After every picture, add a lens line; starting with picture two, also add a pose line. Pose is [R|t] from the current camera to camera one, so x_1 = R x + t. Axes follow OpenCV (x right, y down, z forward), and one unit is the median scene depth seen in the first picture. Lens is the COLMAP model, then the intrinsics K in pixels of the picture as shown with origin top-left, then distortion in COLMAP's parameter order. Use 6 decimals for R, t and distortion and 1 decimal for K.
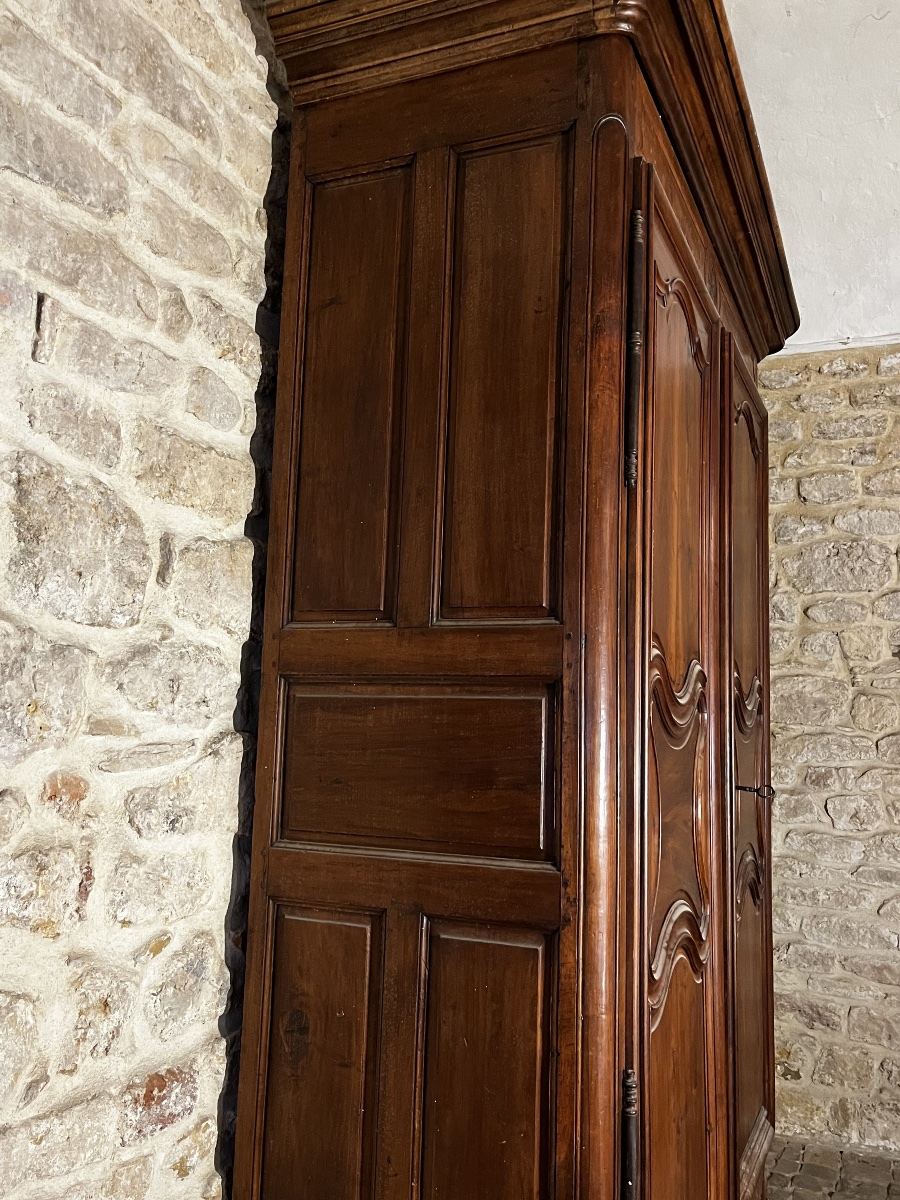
lens RADIAL K [[1038.0, 0, 447.3], [0, 1038.0, 594.2], [0, 0, 1]] dist [0.046859, -0.038061]
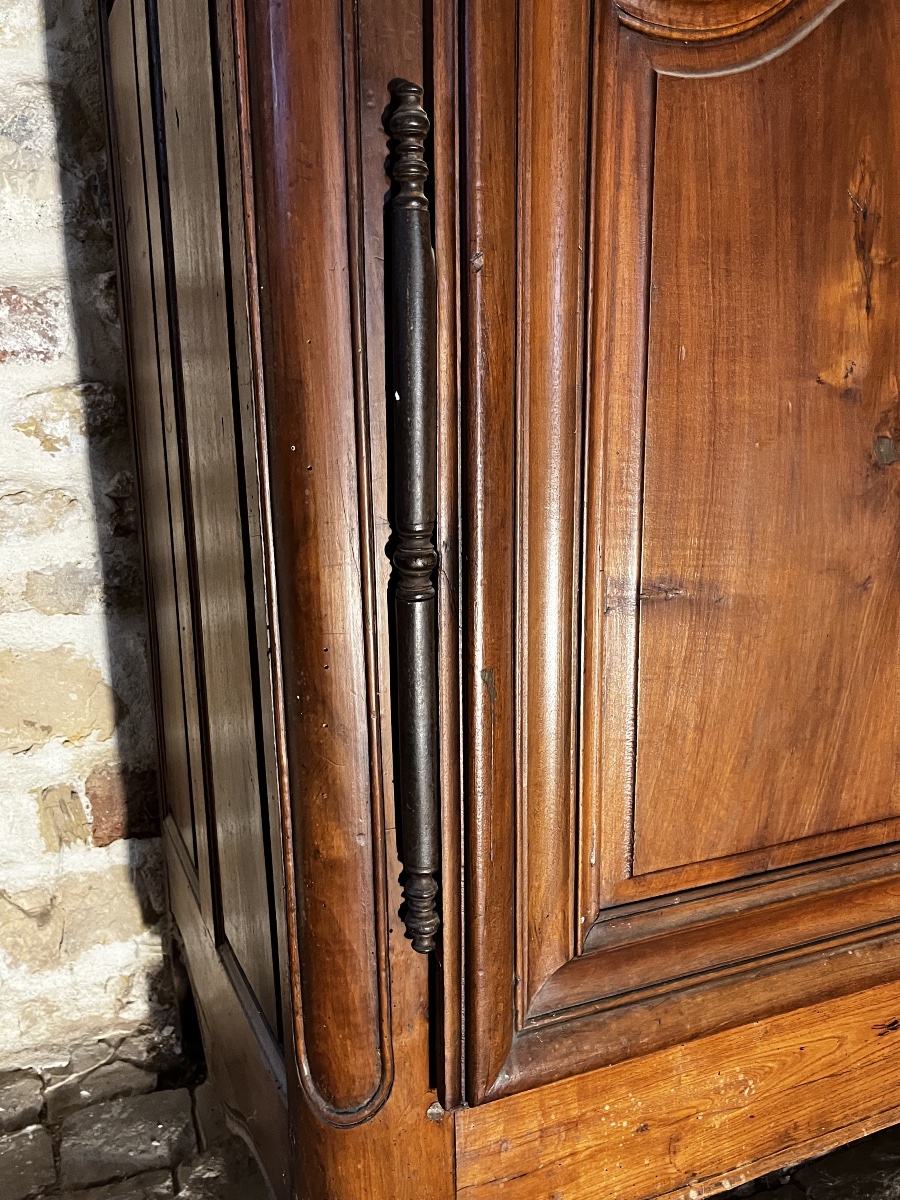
lens RADIAL K [[1038.0, 0, 445.9], [0, 1038.0, 603.6], [0, 0, 1]] dist [0.046859, -0.038061]
pose [[0.751166, 0.114935, -0.650030, 0.410108], [0.116537, 0.946169, 0.301965, 0.502101], [0.649745, -0.302579, 0.697336, 0.705835]]
